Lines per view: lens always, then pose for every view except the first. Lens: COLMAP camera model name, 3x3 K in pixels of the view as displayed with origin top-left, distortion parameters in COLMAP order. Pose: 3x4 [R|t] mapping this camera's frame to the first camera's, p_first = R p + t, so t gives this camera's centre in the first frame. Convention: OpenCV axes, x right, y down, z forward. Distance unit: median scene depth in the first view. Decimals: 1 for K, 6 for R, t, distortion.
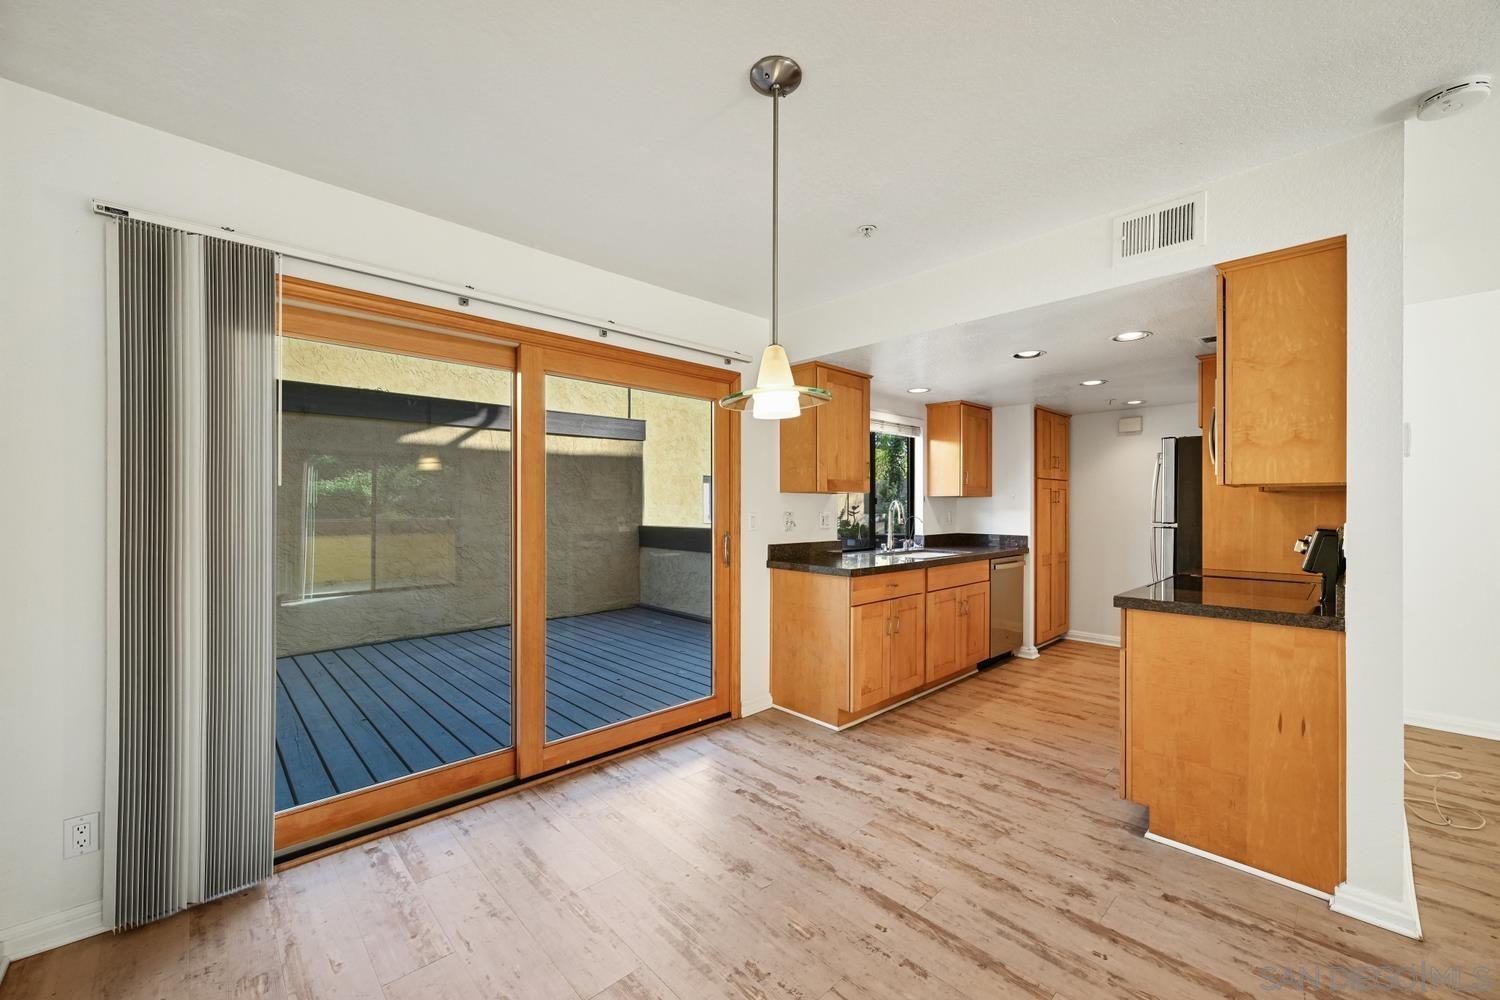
lens RADIAL K [[583.5, 0, 755.9], [0, 583.5, 507.4], [0, 0, 1]] dist [0.001527, -0.000103]
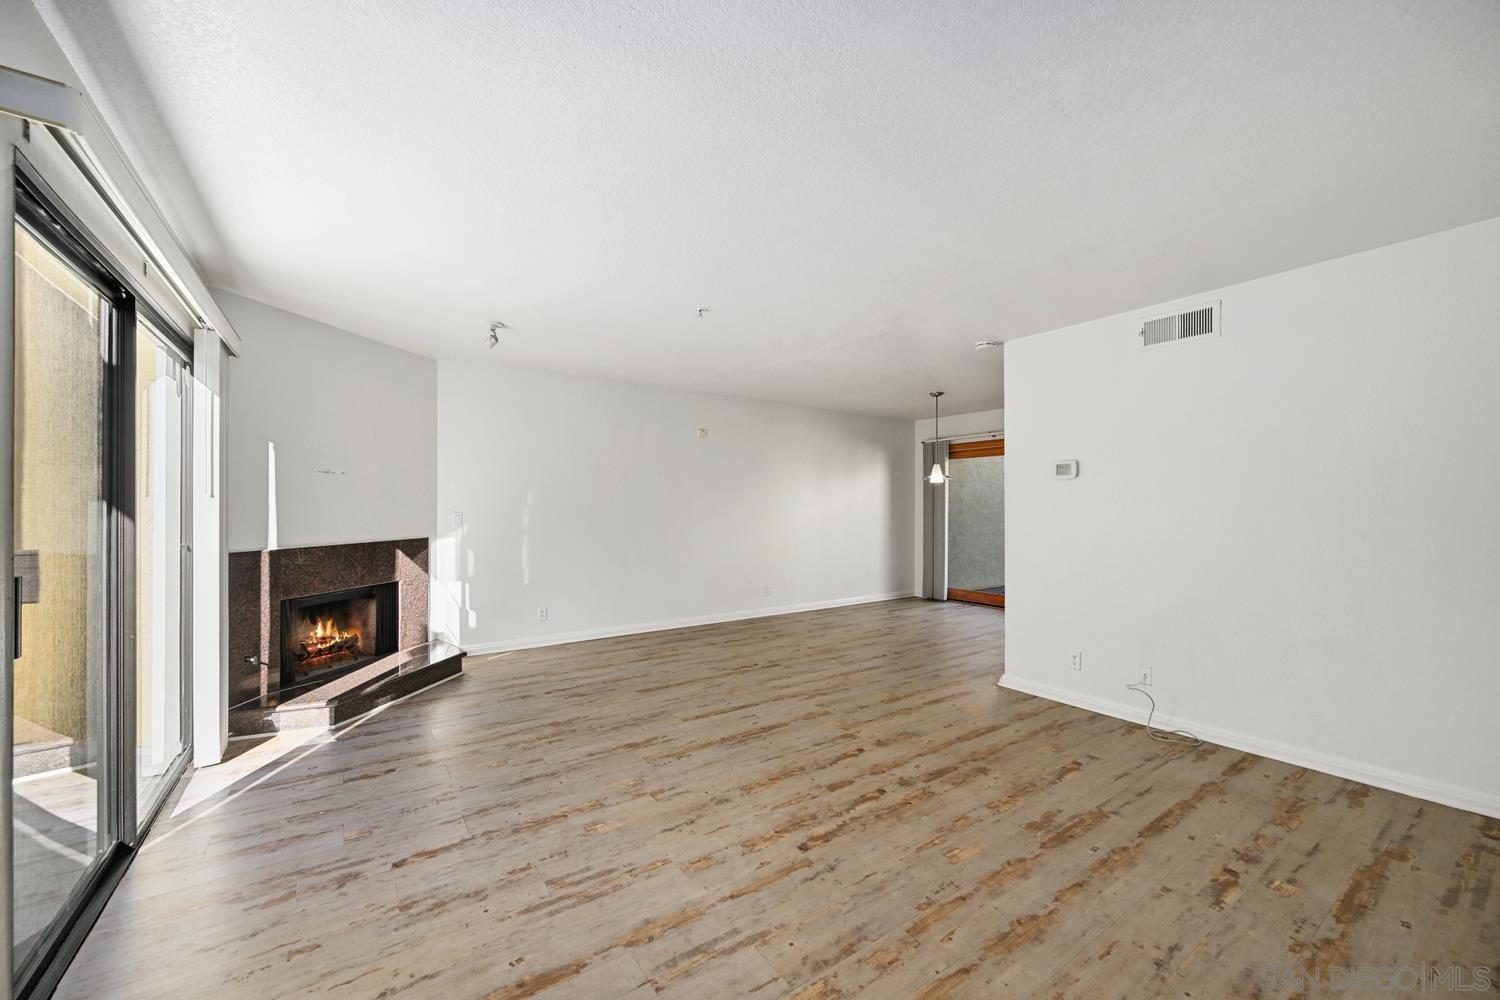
lens RADIAL K [[597.4, 0, 755.8], [0, 597.4, 507.5], [0, 0, 1]] dist [0.000422, 0.000121]
pose [[-0.156667, 0.002436, -0.987649, 1.680109], [-0.000138, 0.999997, 0.002489, 0.003100], [0.987652, 0.000526, -0.156666, 0.182058]]
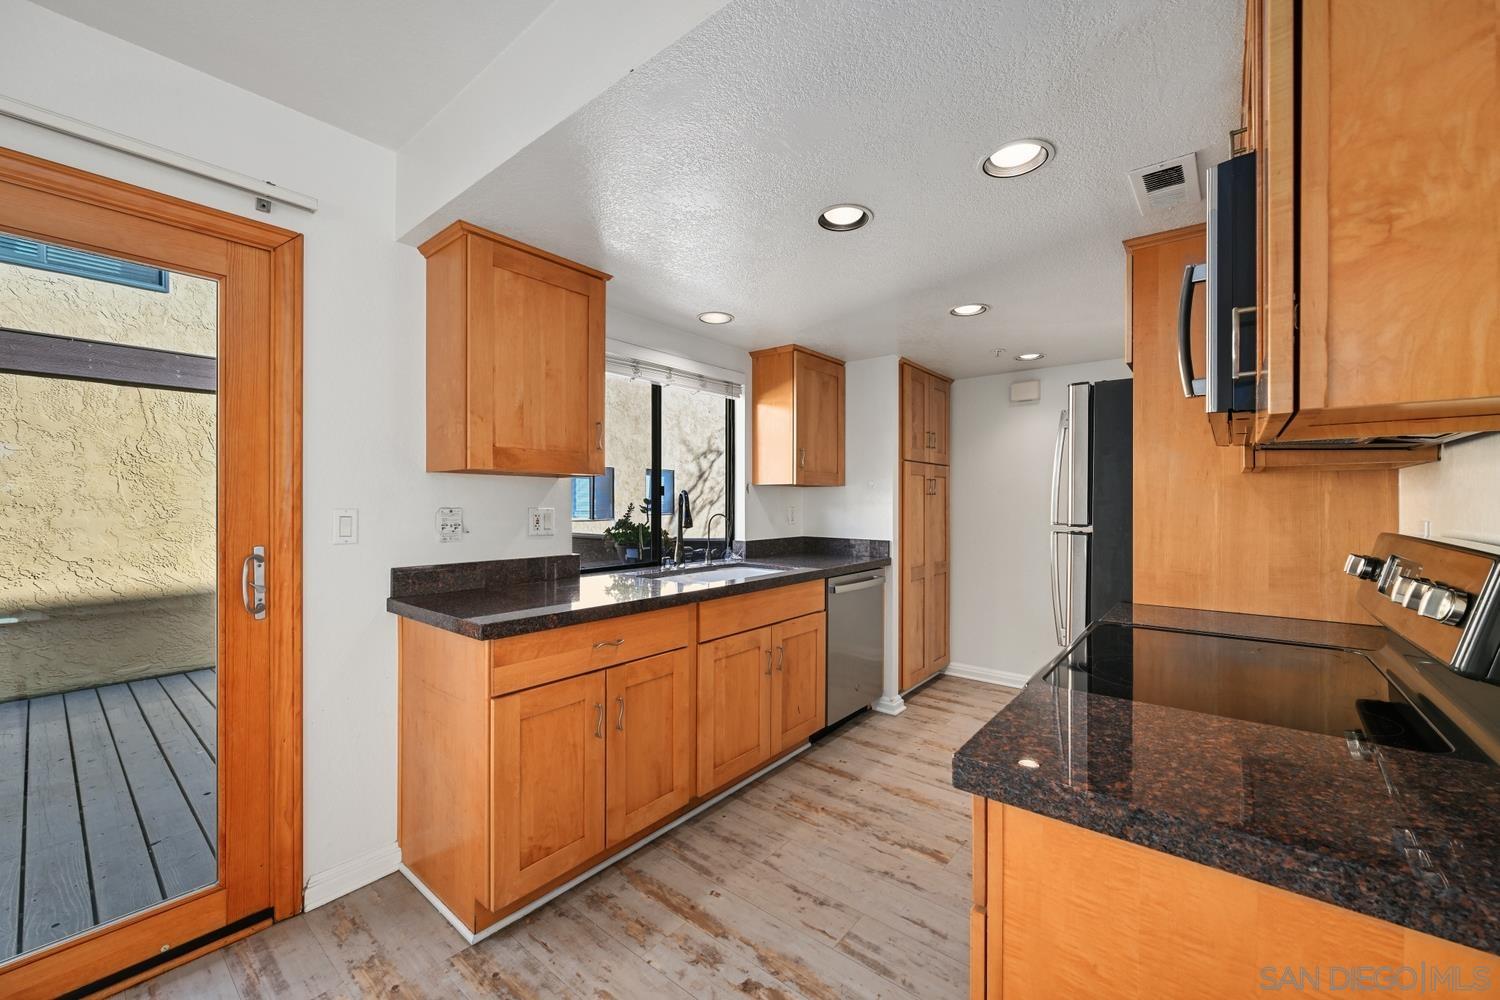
lens RADIAL K [[585.2, 0, 750.5], [0, 585.2, 502.5], [0, 0, 1]] dist [0.000765, -0.000205]
pose [[0.992552, 0.000657, 0.121819, 0.277483], [-0.000674, 1.000000, 0.000099, 0.002678], [-0.121819, -0.000180, 0.992552, 0.412933]]
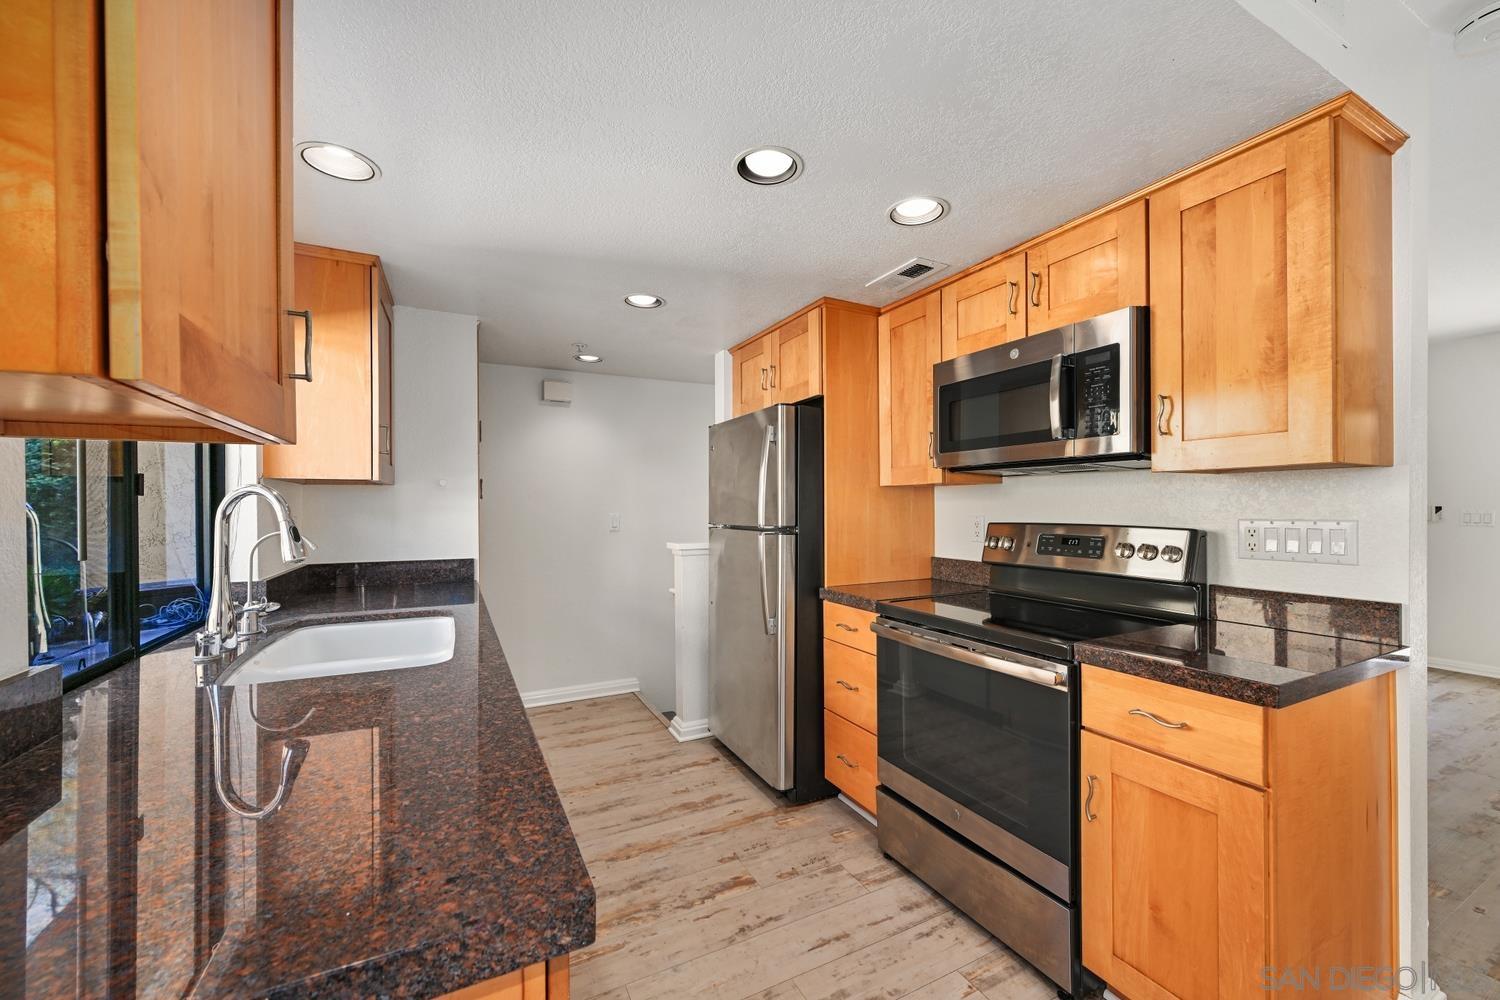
lens RADIAL K [[597.4, 0, 755.8], [0, 597.4, 507.5], [0, 0, 1]] dist [0.000422, 0.000121]
pose [[0.286546, -0.003600, 0.958060, 0.012412], [0.003775, 0.999989, 0.002628, 0.001256], [-0.958059, 0.002864, 0.286557, 0.777826]]
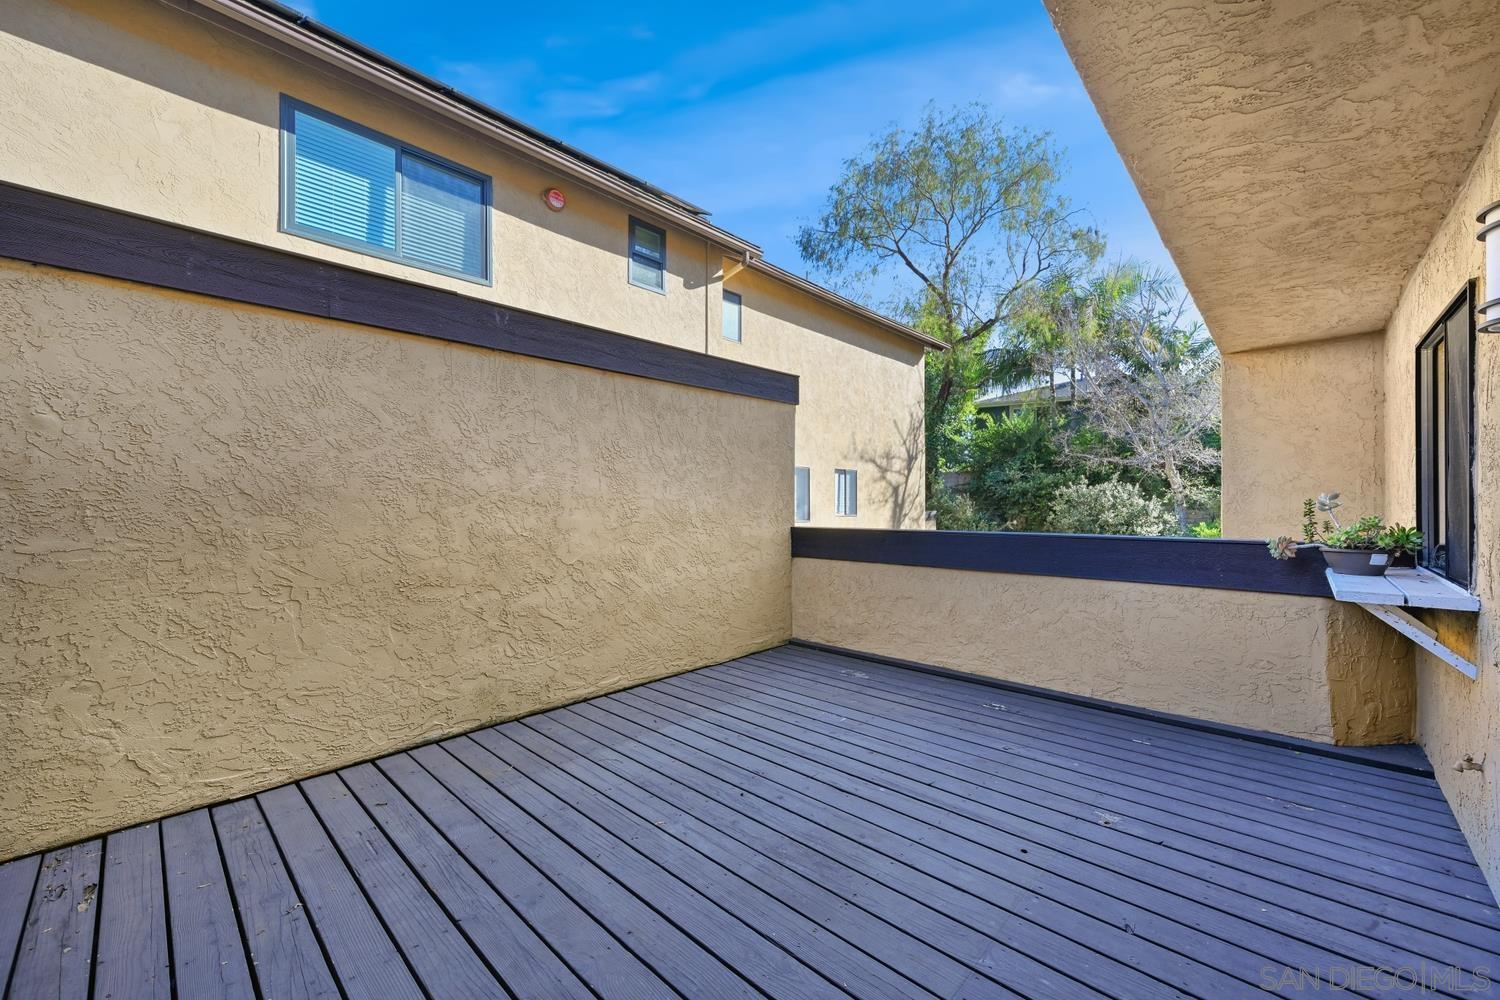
lens RADIAL K [[583.5, 0, 755.9], [0, 583.5, 507.4], [0, 0, 1]] dist [0.001527, -0.000103]
pose [[0.998701, -0.003168, 0.050855, -0.563201], [0.002997, 0.999990, 0.003437, 0.012378], [-0.050865, -0.003280, 0.998700, 0.628535]]
